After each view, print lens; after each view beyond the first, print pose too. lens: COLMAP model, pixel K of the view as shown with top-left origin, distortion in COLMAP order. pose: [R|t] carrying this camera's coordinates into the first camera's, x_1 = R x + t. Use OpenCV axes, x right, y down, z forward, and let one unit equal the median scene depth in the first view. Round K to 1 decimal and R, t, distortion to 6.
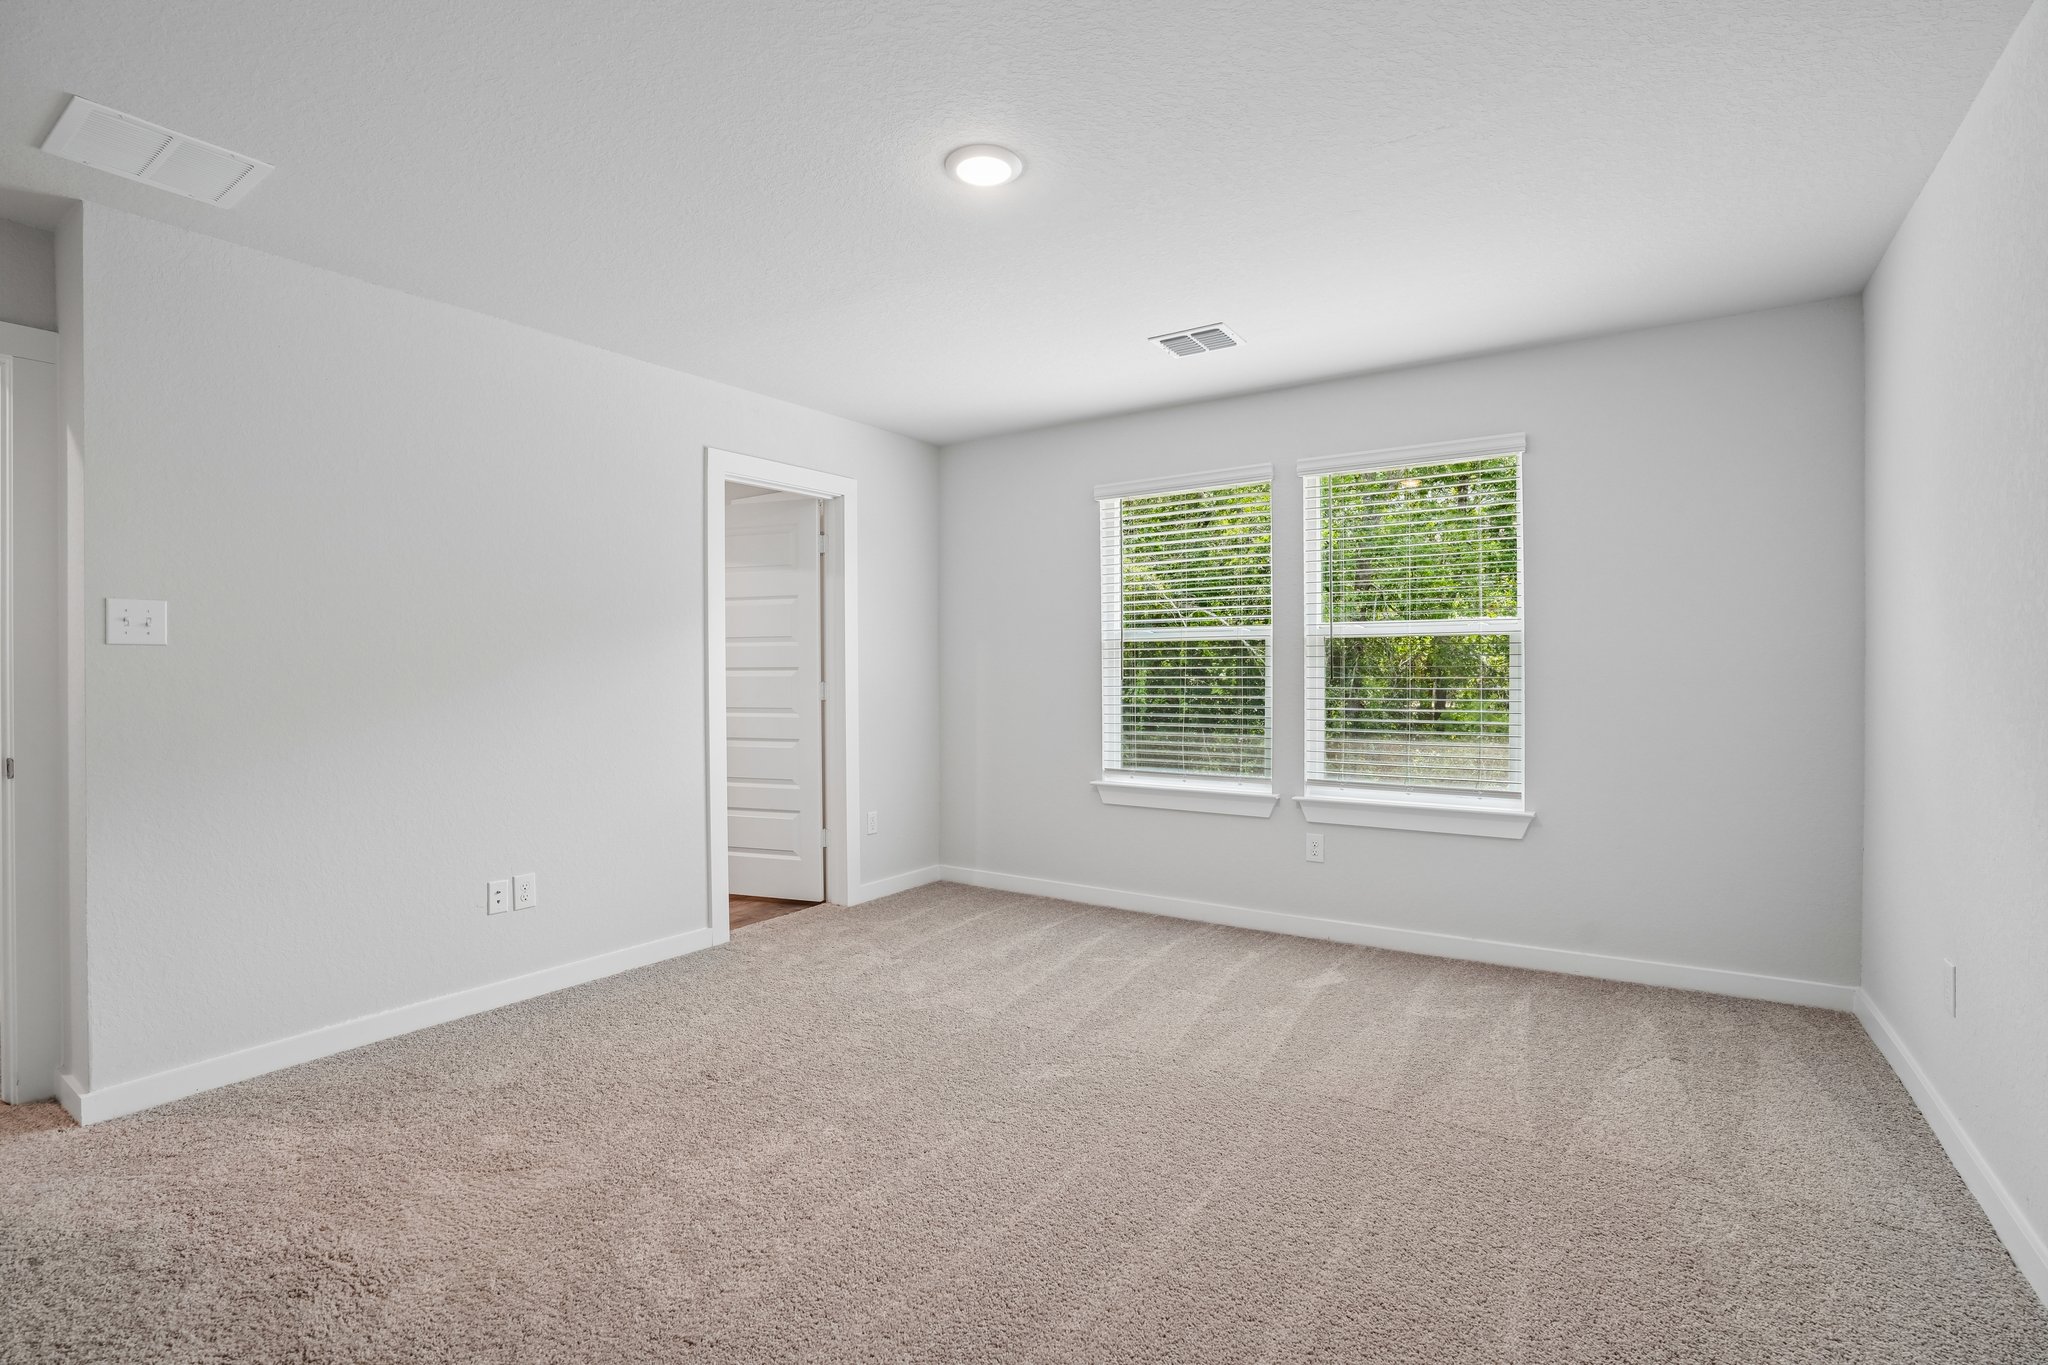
lens RADIAL K [[941.5, 0, 1018.7], [0, 941.5, 679.3], [0, 0, 1]] dist [-0.054087, 0.016932]
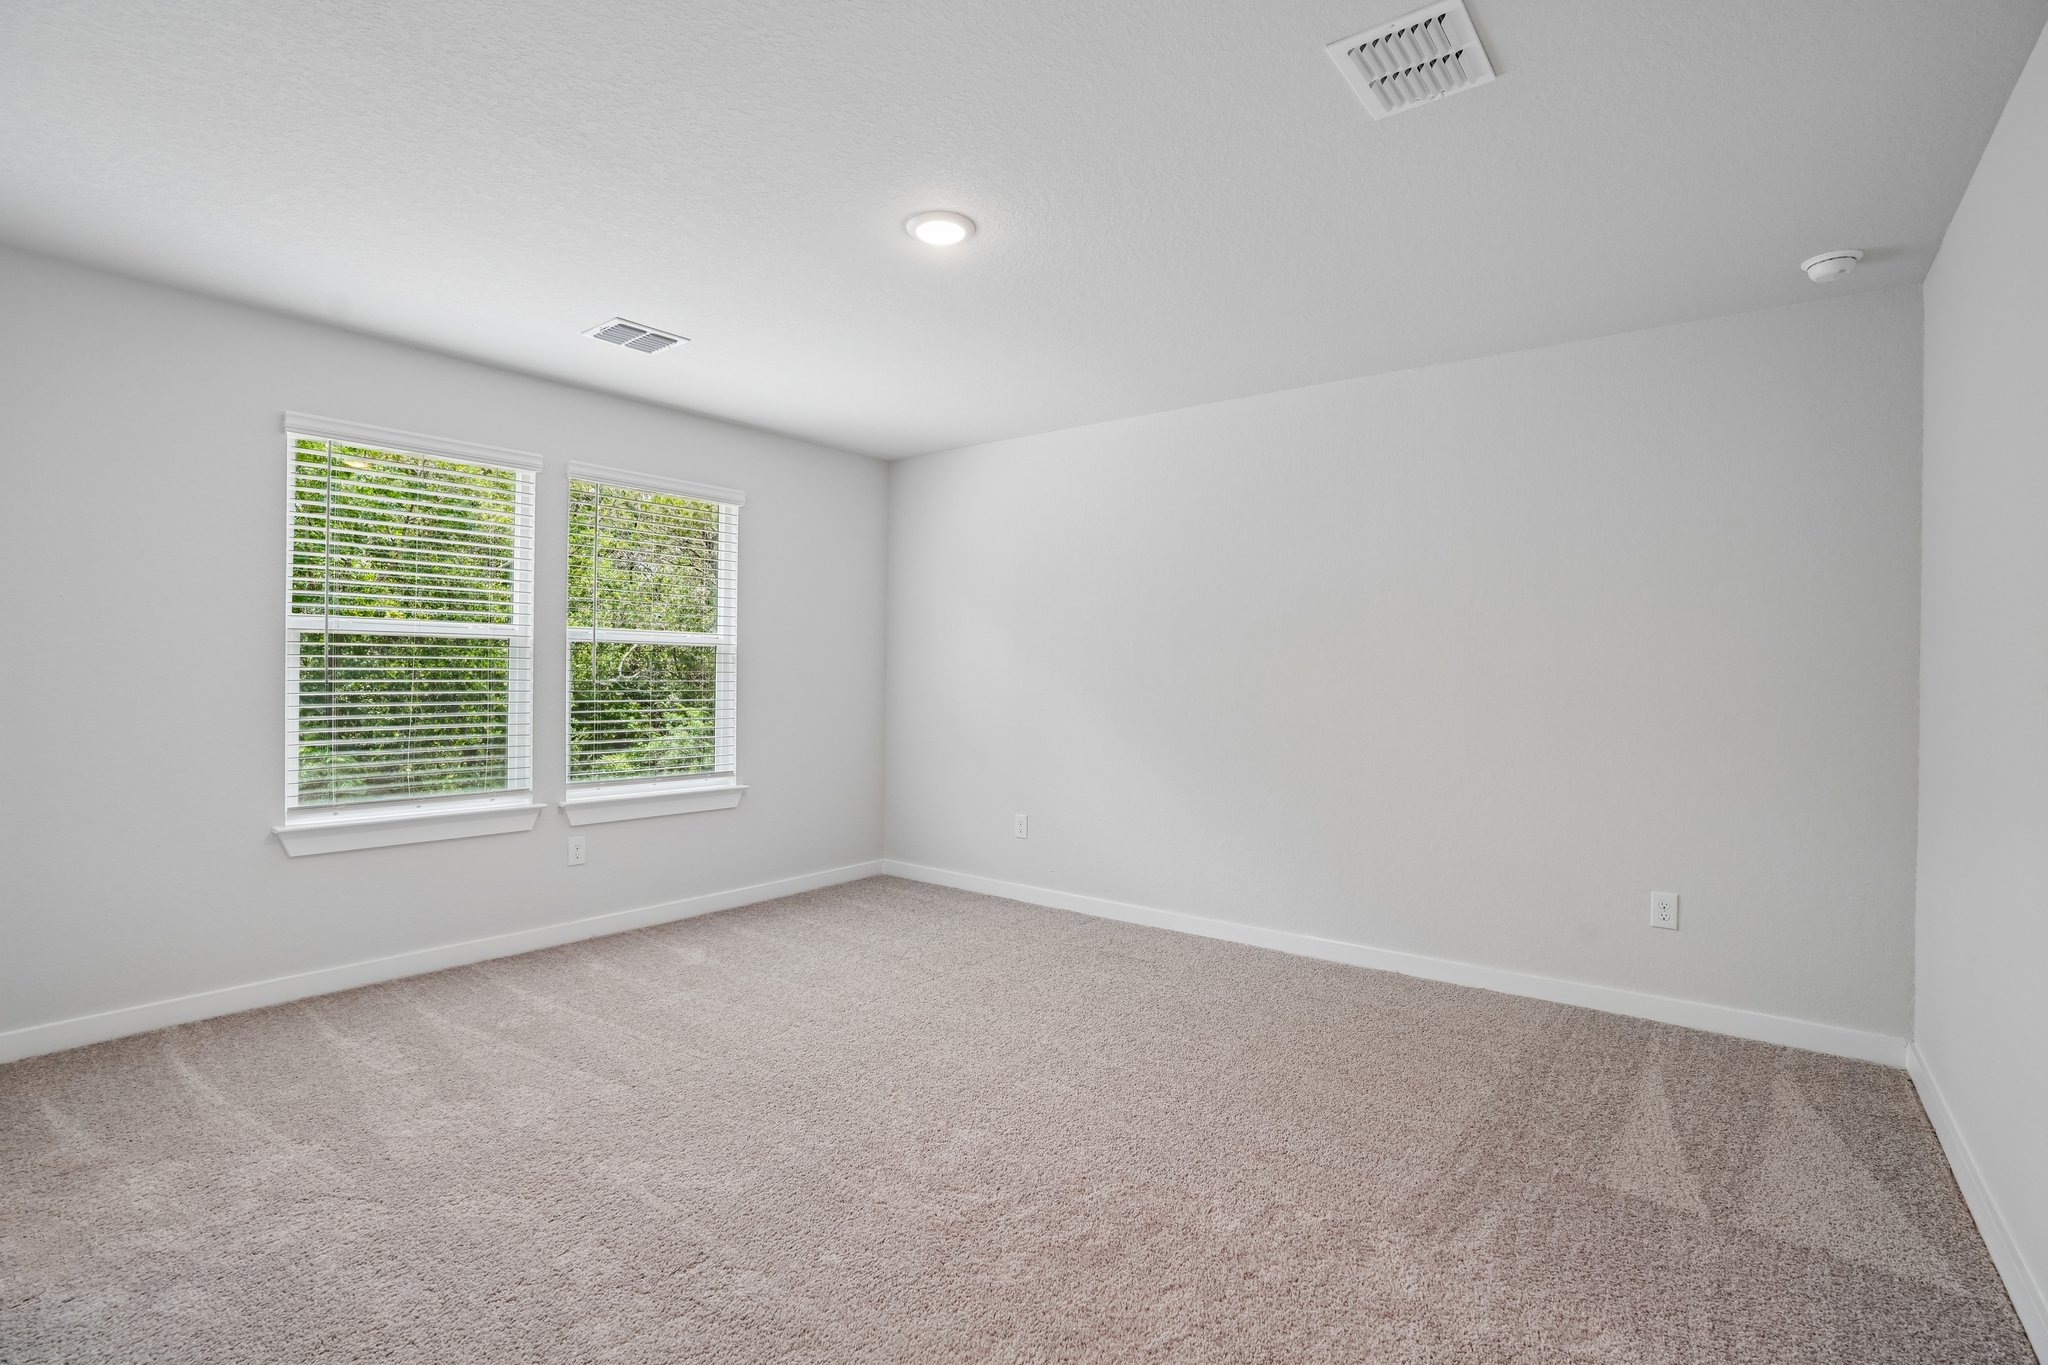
lens RADIAL K [[941.5, 0, 1028.5], [0, 941.5, 686.8], [0, 0, 1]] dist [-0.054087, 0.016932]
pose [[0.053010, -0.002810, 0.998590, -0.631195], [0.000083, 0.999996, 0.002810, 0.001209], [-0.998594, -0.000066, 0.053010, 0.447762]]
